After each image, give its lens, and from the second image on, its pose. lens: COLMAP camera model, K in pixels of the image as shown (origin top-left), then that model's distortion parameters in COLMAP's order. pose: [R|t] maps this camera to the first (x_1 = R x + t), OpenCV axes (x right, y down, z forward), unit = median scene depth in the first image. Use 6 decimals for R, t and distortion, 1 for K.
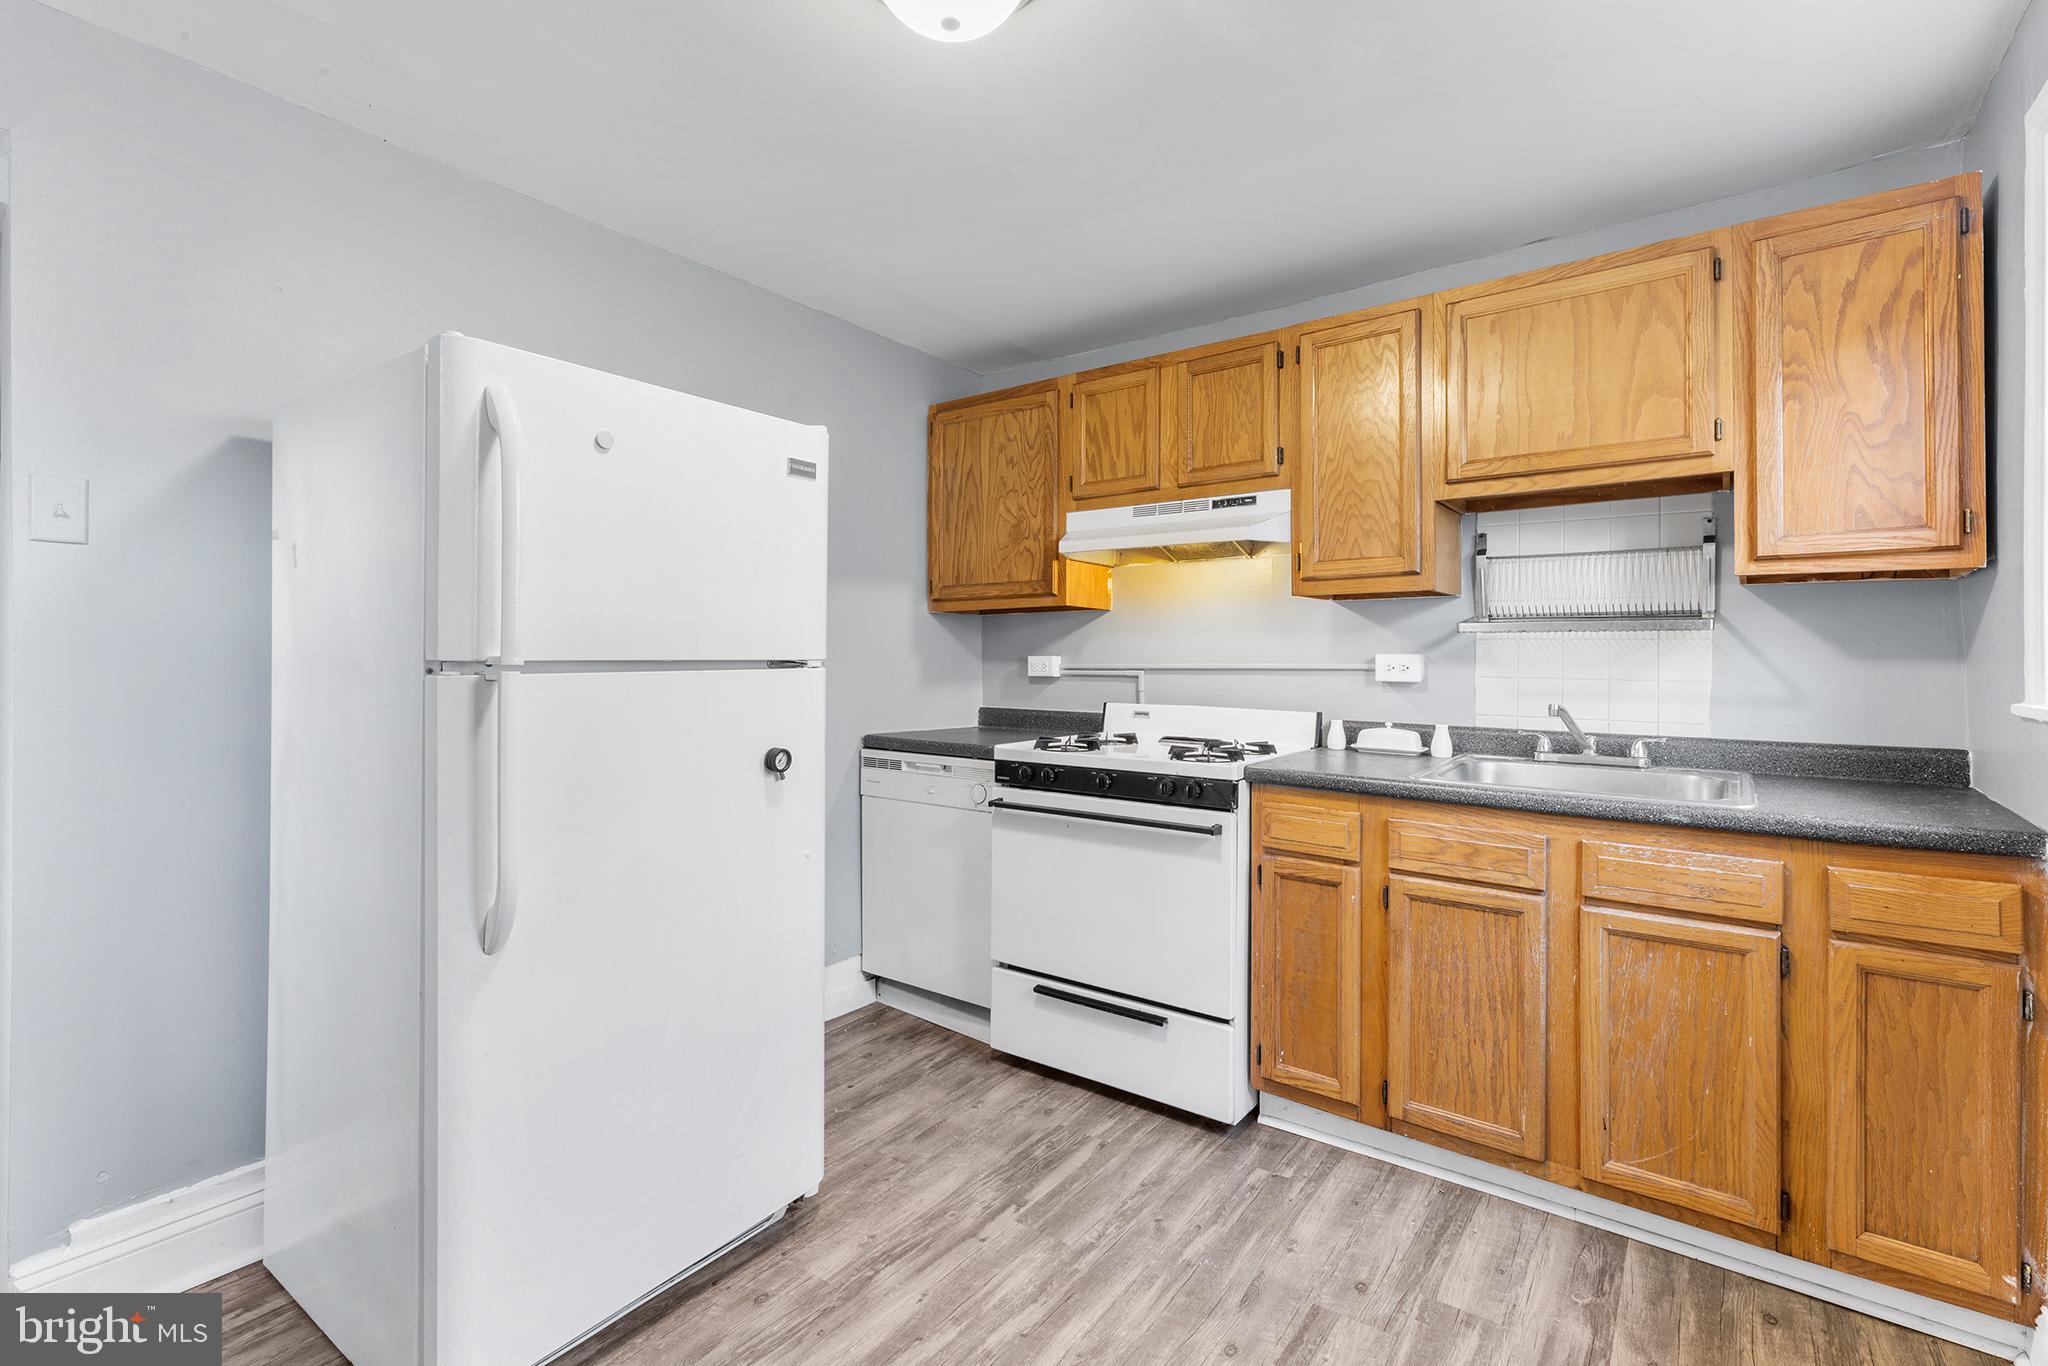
lens RADIAL K [[938.5, 0, 1020.0], [0, 938.5, 659.0], [0, 0, 1]] dist [0.005779, -0.000359]
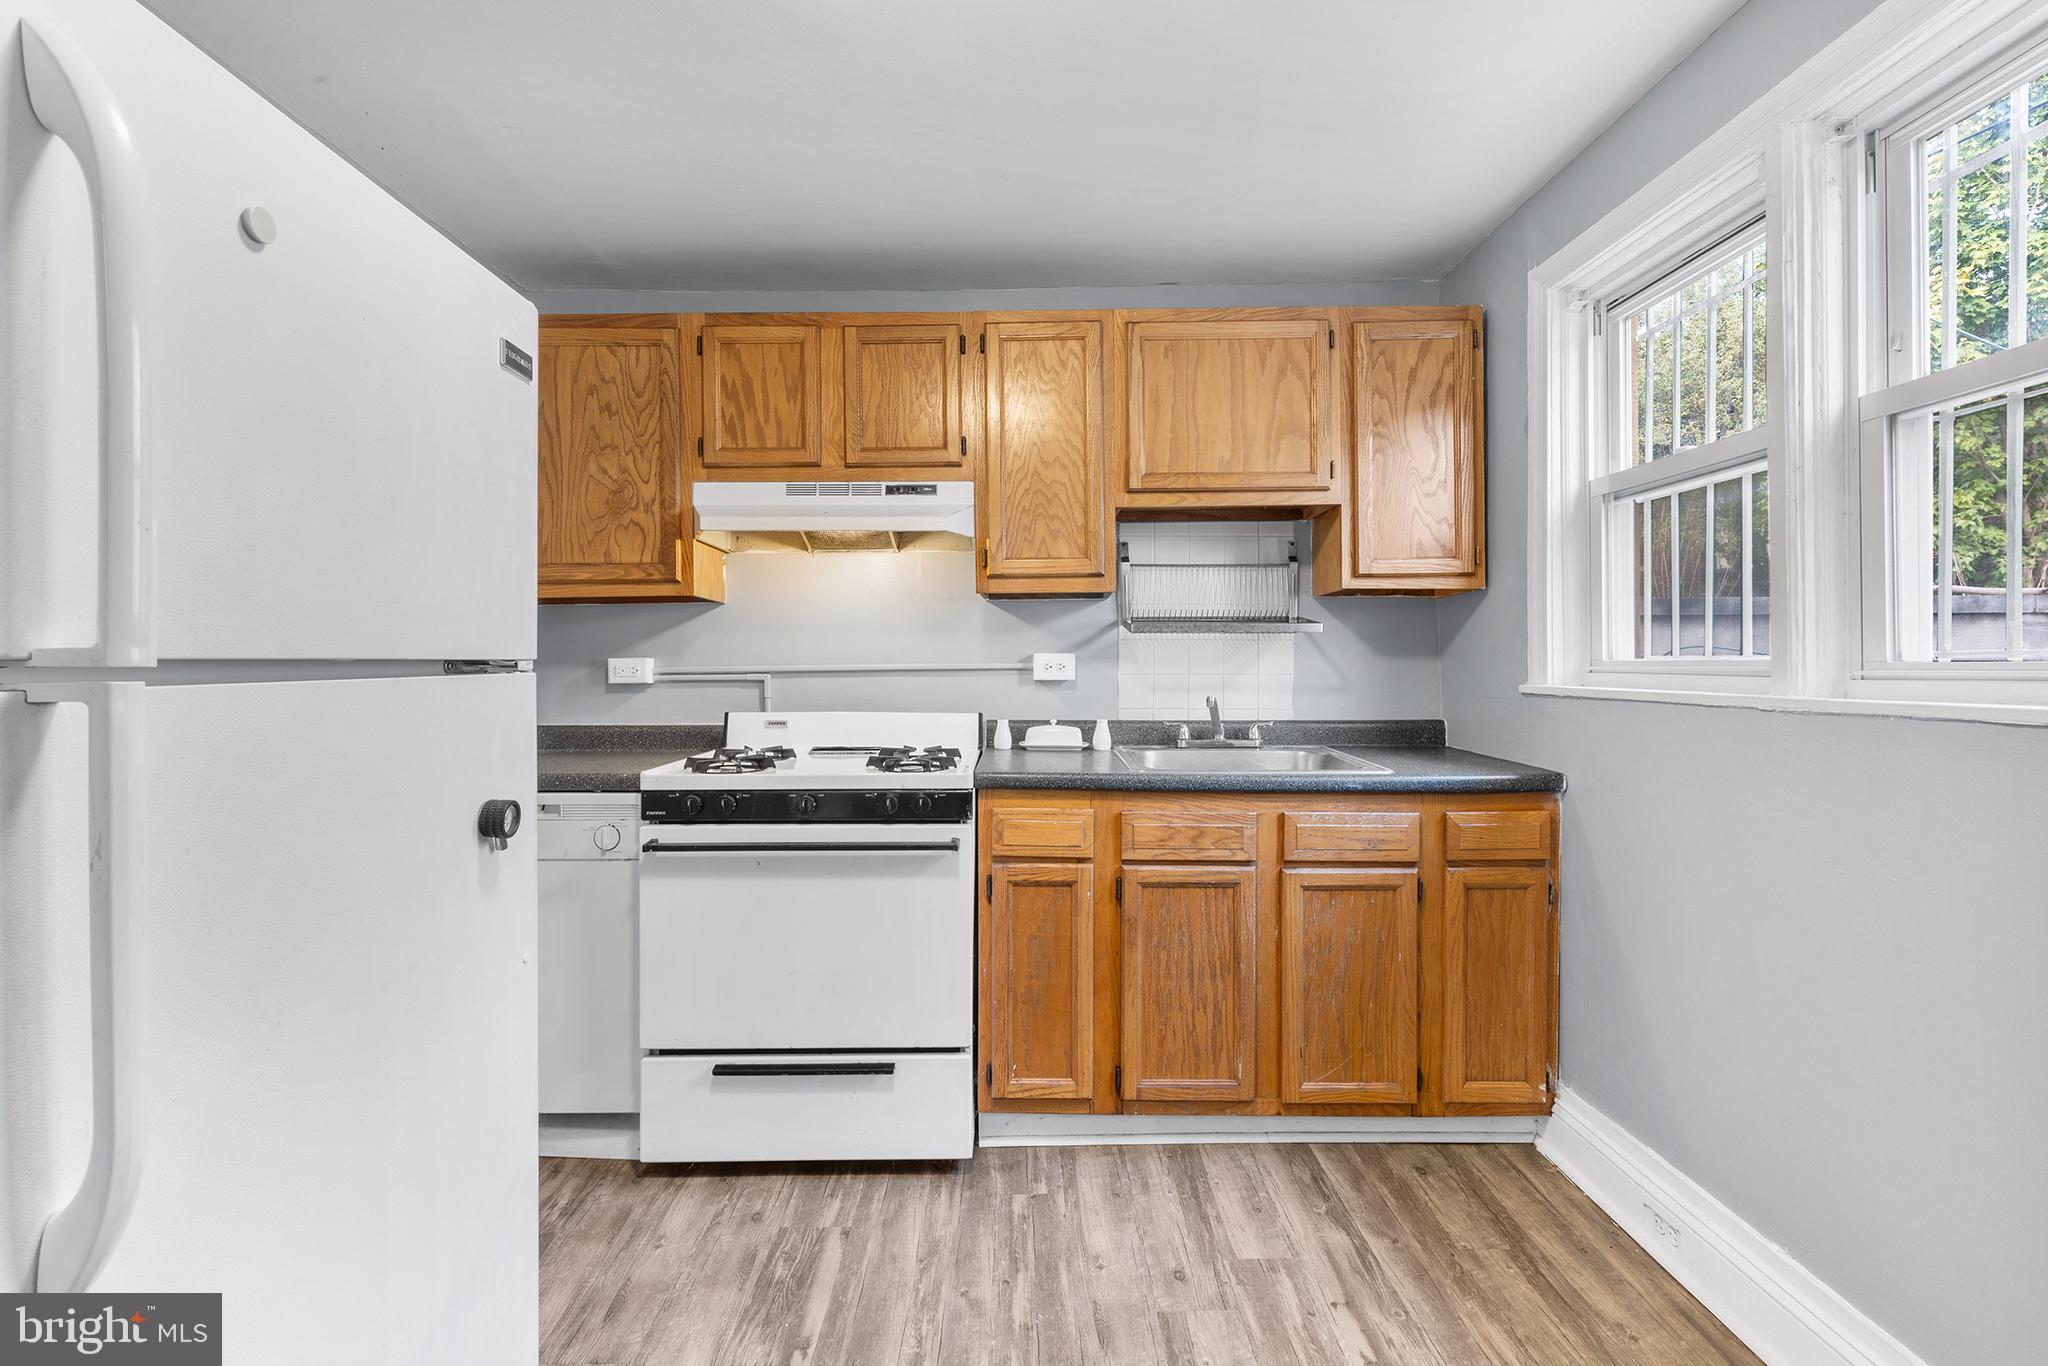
lens RADIAL K [[934.6, 0, 1024.2], [0, 934.6, 673.5], [0, 0, 1]] dist [0.005848, 0.000125]
pose [[0.796590, -0.014144, 0.604355, -0.288493], [0.008513, 0.999890, 0.012181, 0.004742], [-0.604460, -0.004558, 0.796622, 0.234676]]
